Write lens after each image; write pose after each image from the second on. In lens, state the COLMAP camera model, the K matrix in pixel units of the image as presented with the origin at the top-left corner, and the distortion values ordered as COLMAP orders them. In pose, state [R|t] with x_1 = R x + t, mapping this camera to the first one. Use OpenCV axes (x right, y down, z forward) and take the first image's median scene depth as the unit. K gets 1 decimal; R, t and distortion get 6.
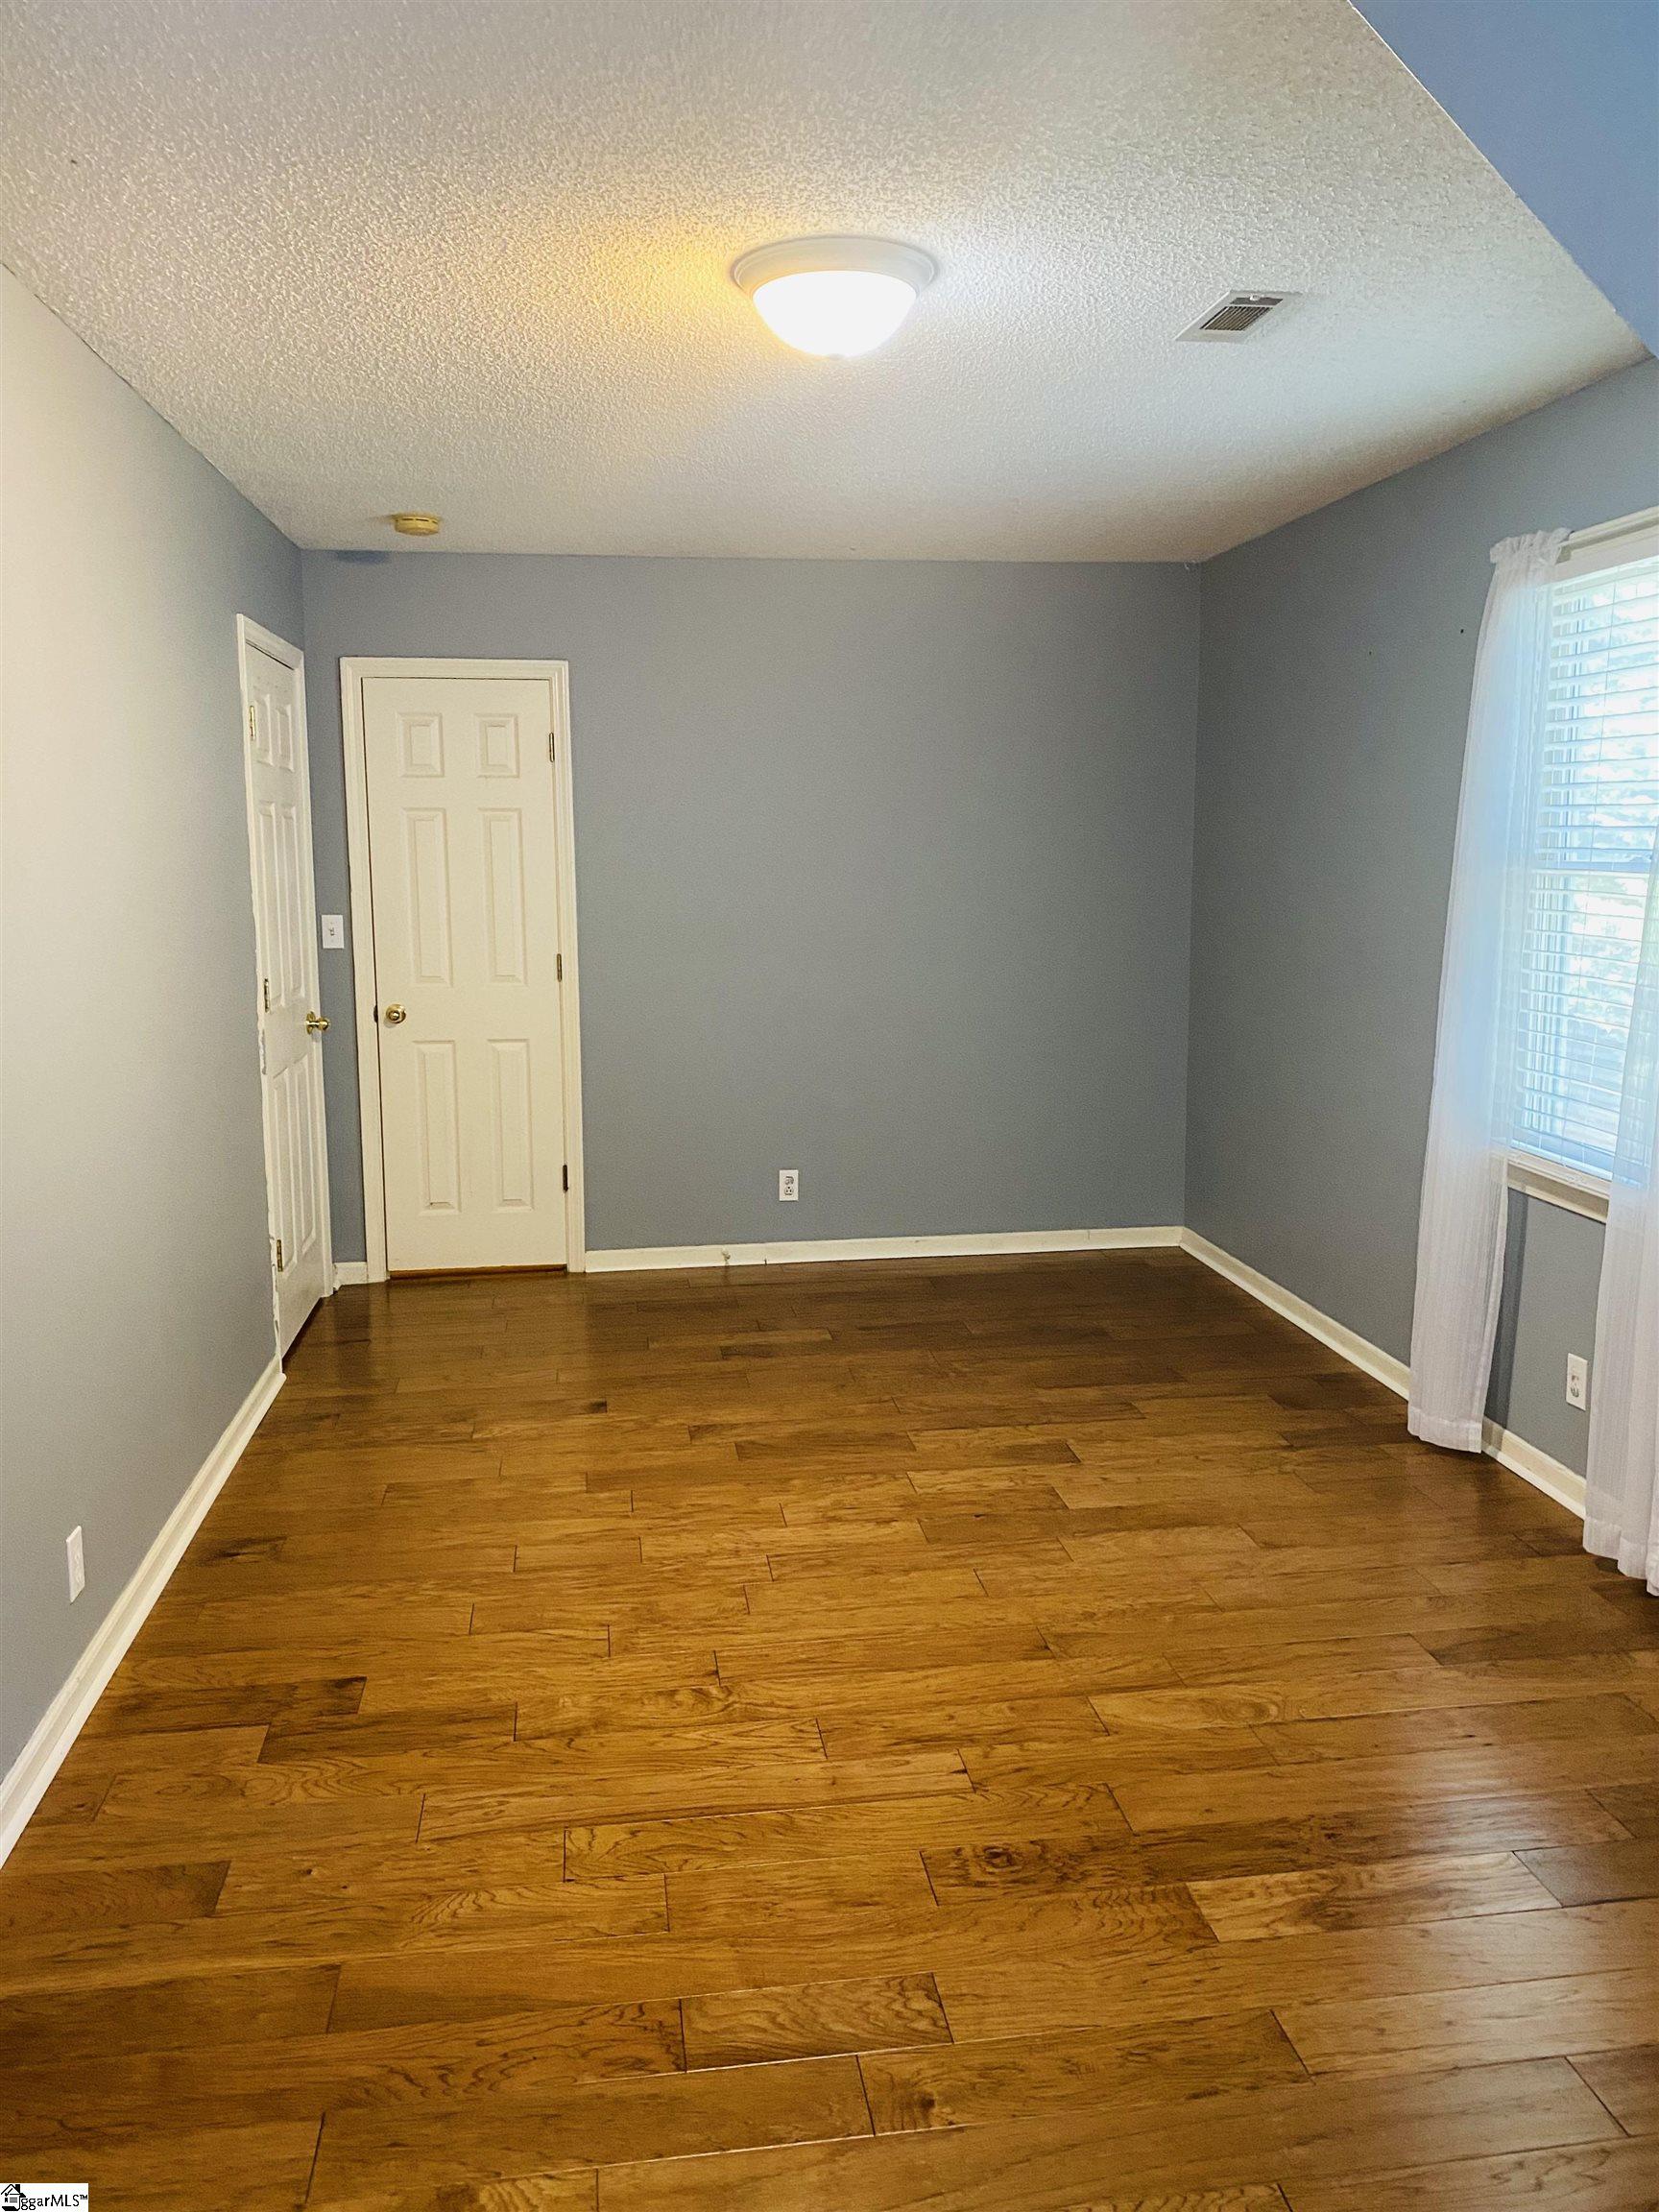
lens RADIAL K [[1685.4, 0, 829.6], [0, 1685.4, 1108.7], [0, 0, 1]] dist [-0.010831, -0.009388]
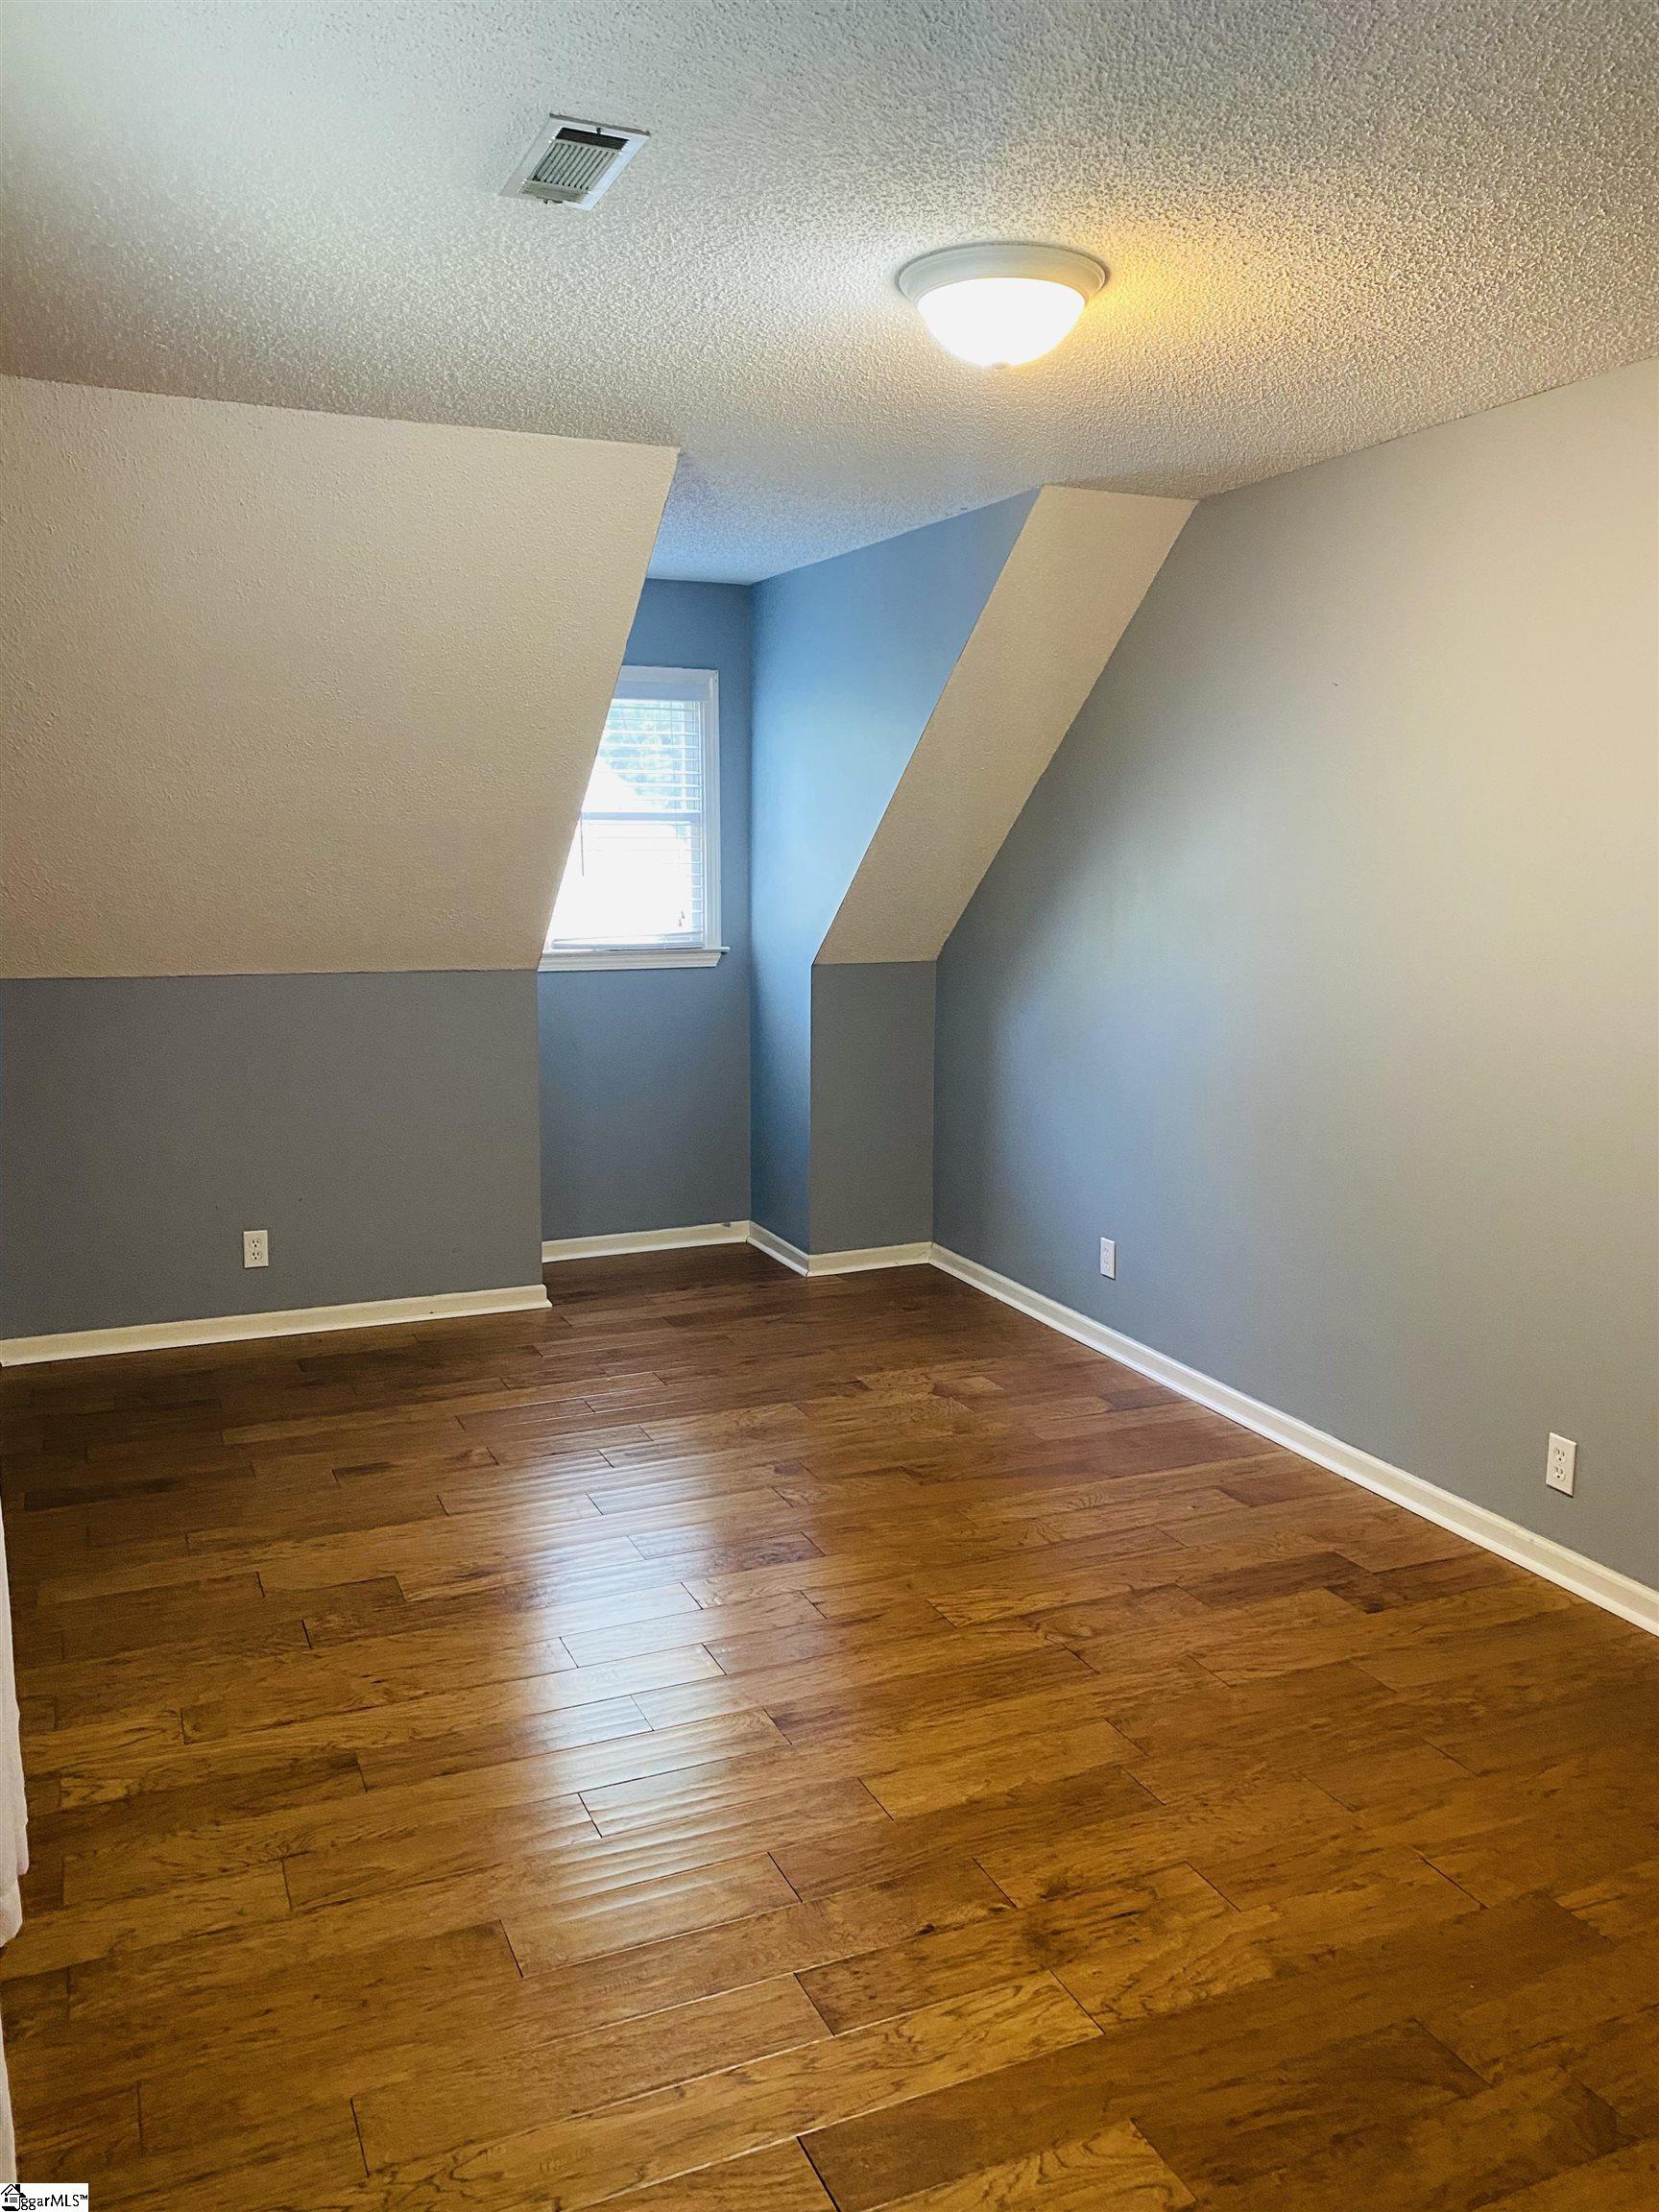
lens RADIAL K [[1685.4, 0, 827.8], [0, 1685.4, 1106.4], [0, 0, 1]] dist [-0.010831, -0.009388]
pose [[-0.963593, 0.048301, -0.262976, 0.294898], [-0.034249, 0.953148, 0.300560, -0.259040], [0.265172, 0.298624, -0.916792, 1.575573]]
